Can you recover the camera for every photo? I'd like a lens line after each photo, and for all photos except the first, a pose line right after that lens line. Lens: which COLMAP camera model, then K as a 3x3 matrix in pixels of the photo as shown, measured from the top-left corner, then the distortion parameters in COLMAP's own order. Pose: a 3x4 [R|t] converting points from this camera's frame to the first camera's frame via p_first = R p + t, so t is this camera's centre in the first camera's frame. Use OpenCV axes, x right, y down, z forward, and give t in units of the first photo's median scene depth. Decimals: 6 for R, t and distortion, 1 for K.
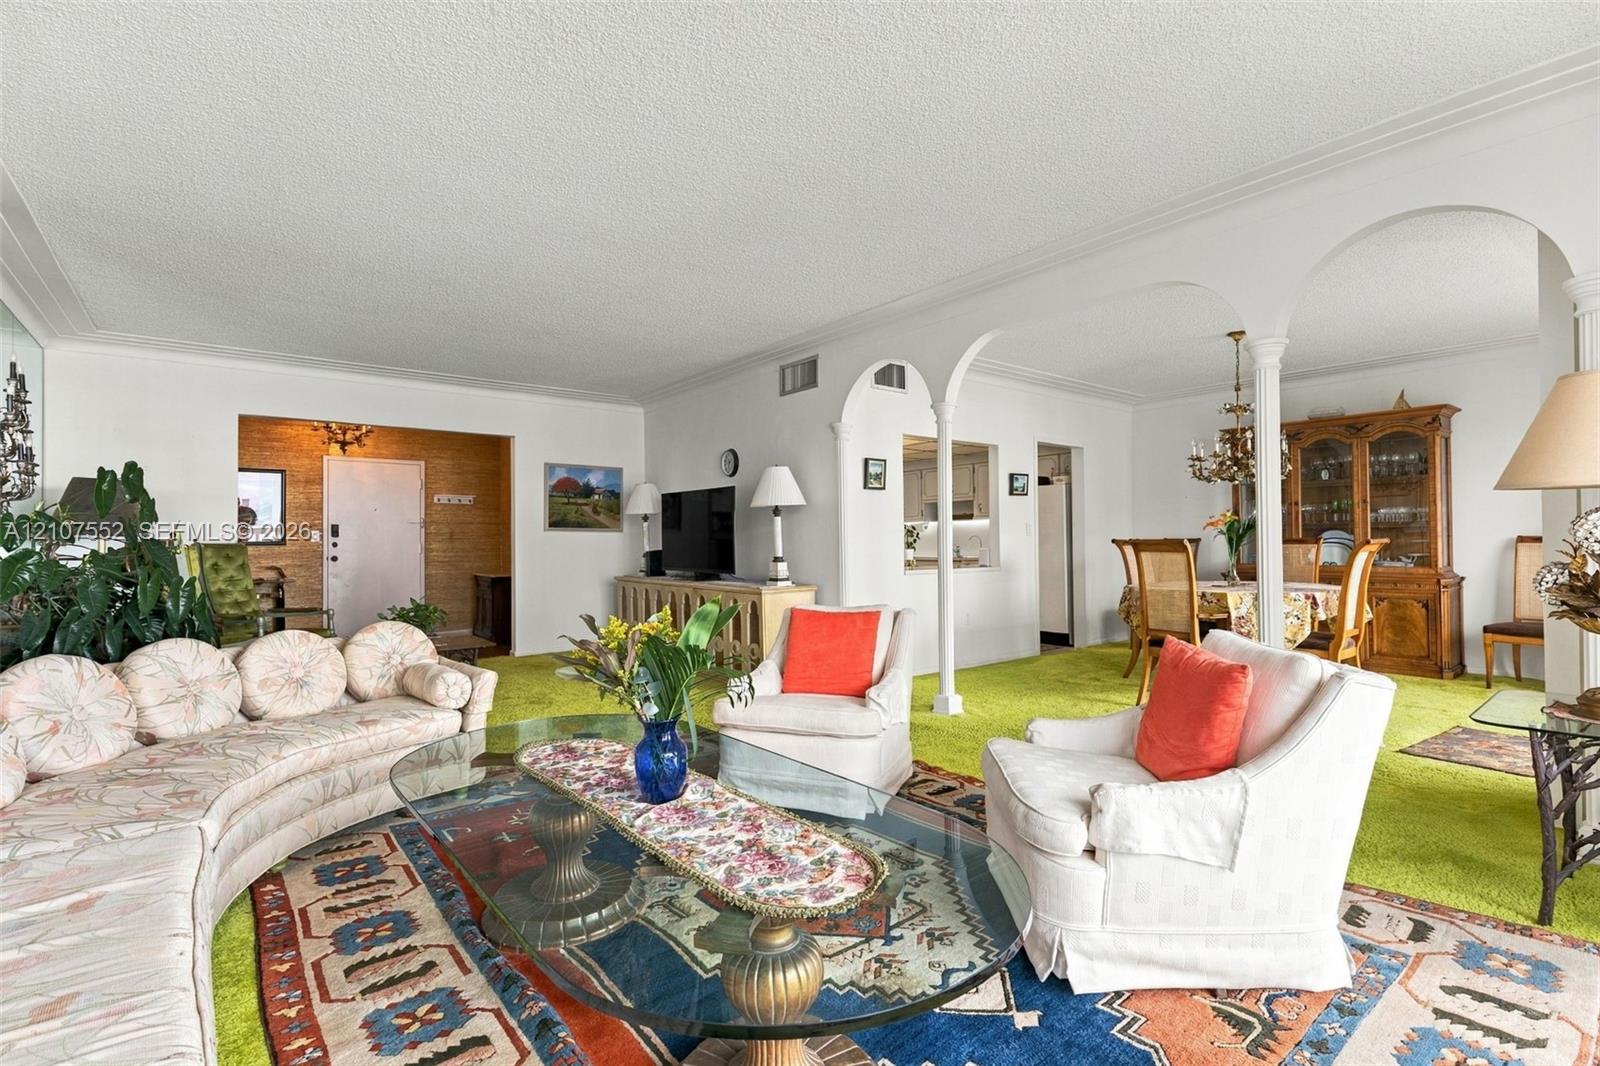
lens RADIAL K [[748.0, 0, 800.0], [0, 748.0, 533.0], [0, 0, 1]] dist [0.002921, 0.000357]
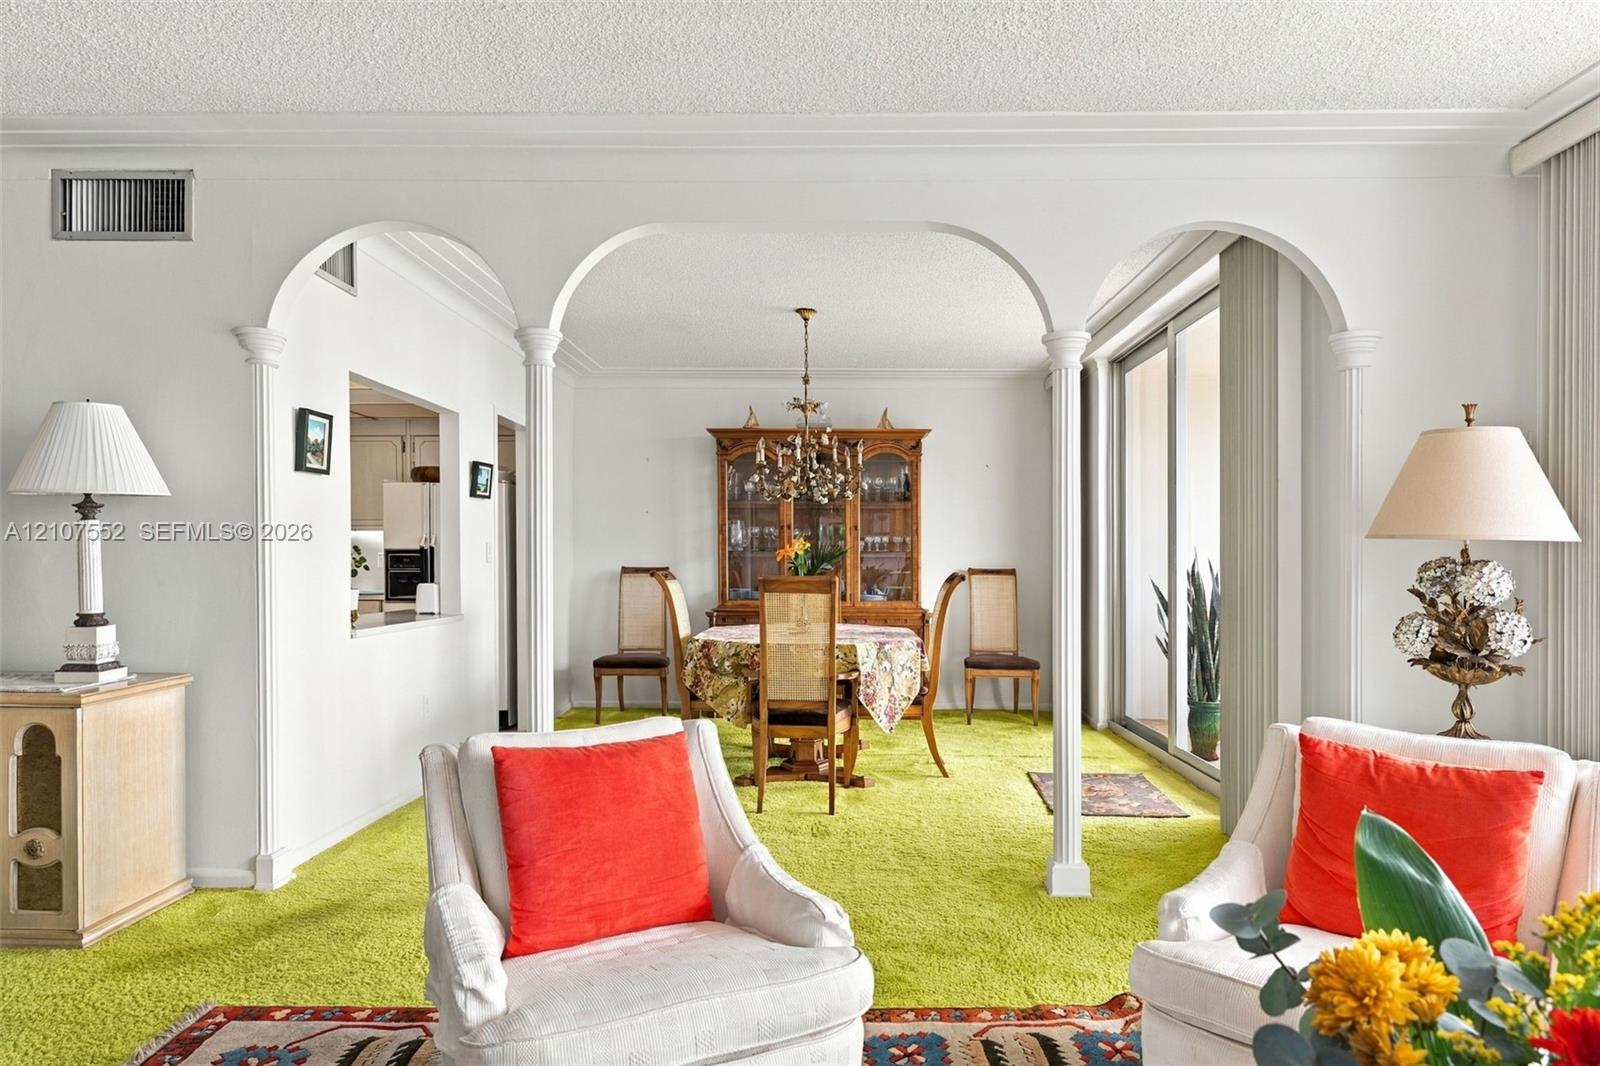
lens RADIAL K [[971.7, 0, 804.5], [0, 971.7, 563.0], [0, 0, 1]] dist [-0.020439, 0.000580]
pose [[0.629635, 0.004153, 0.776880, -0.199154], [-0.014808, 0.999868, 0.006656, -0.006932], [-0.776750, -0.015694, 0.629613, 0.334743]]
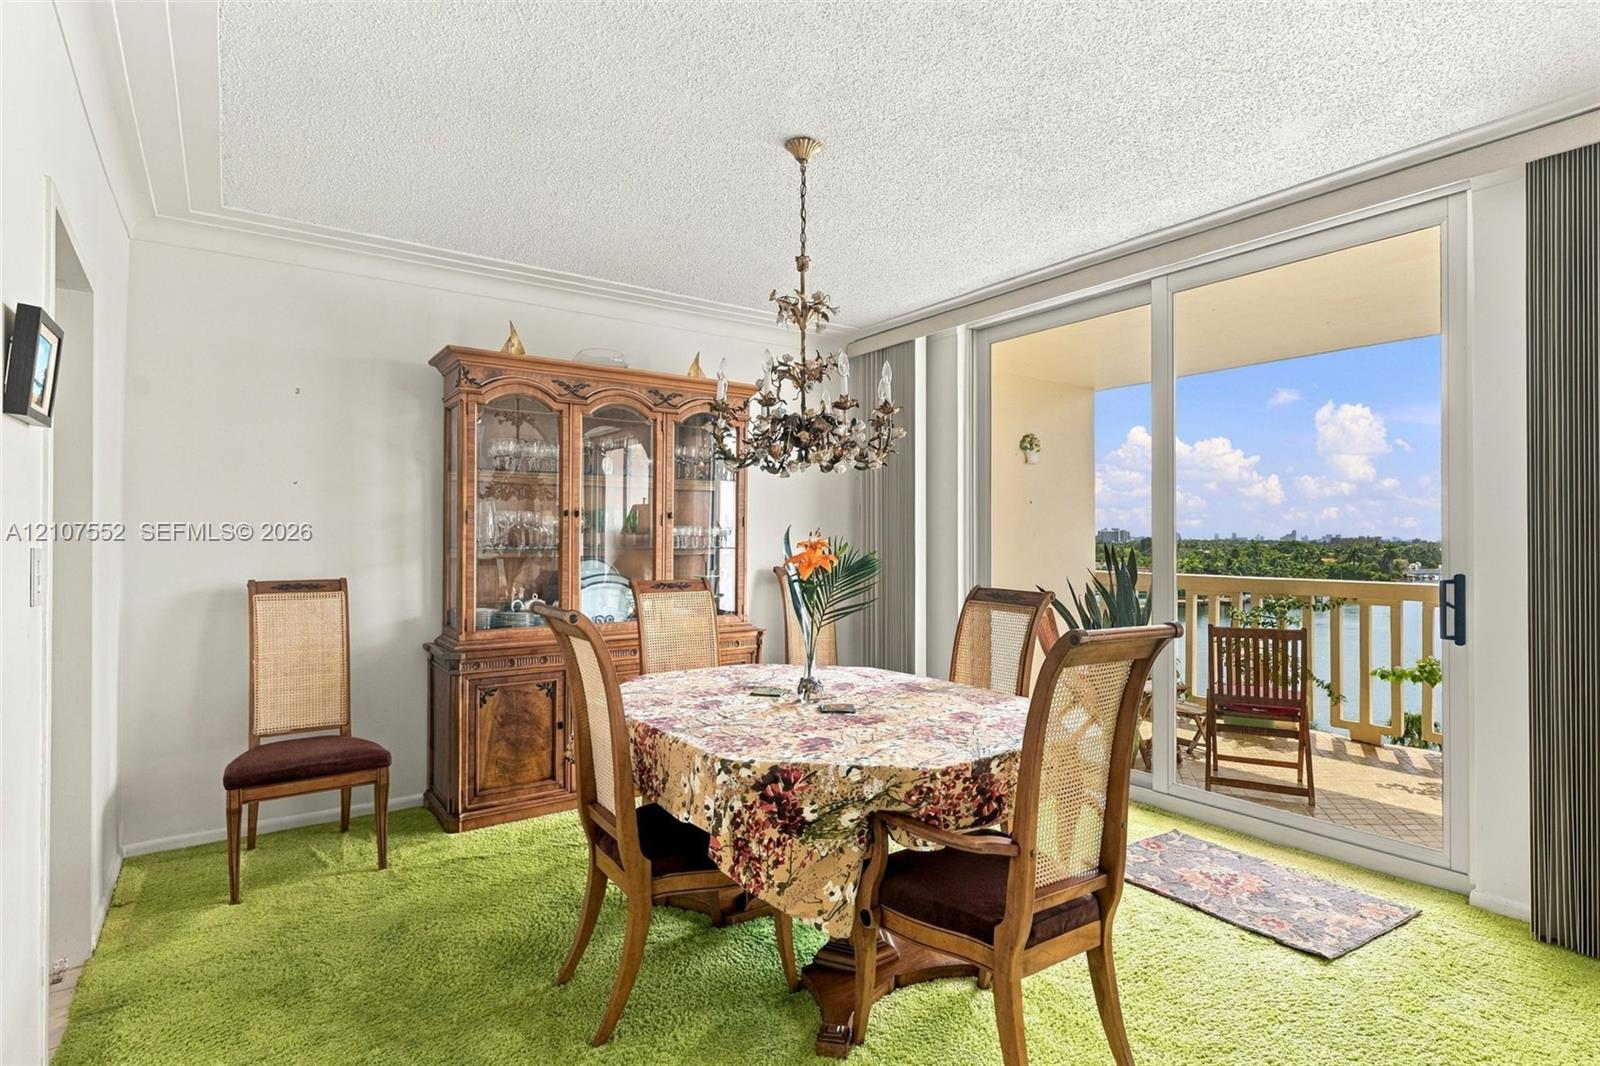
lens RADIAL K [[806.9, 0, 800.0], [0, 806.9, 533.0], [0, 0, 1]] dist [0.000062, 0.000150]
pose [[0.043057, 0.012115, 0.998999, 0.088709], [-0.009634, 0.999885, -0.011710, -0.022090], [-0.999026, -0.009121, 0.043169, 0.925159]]
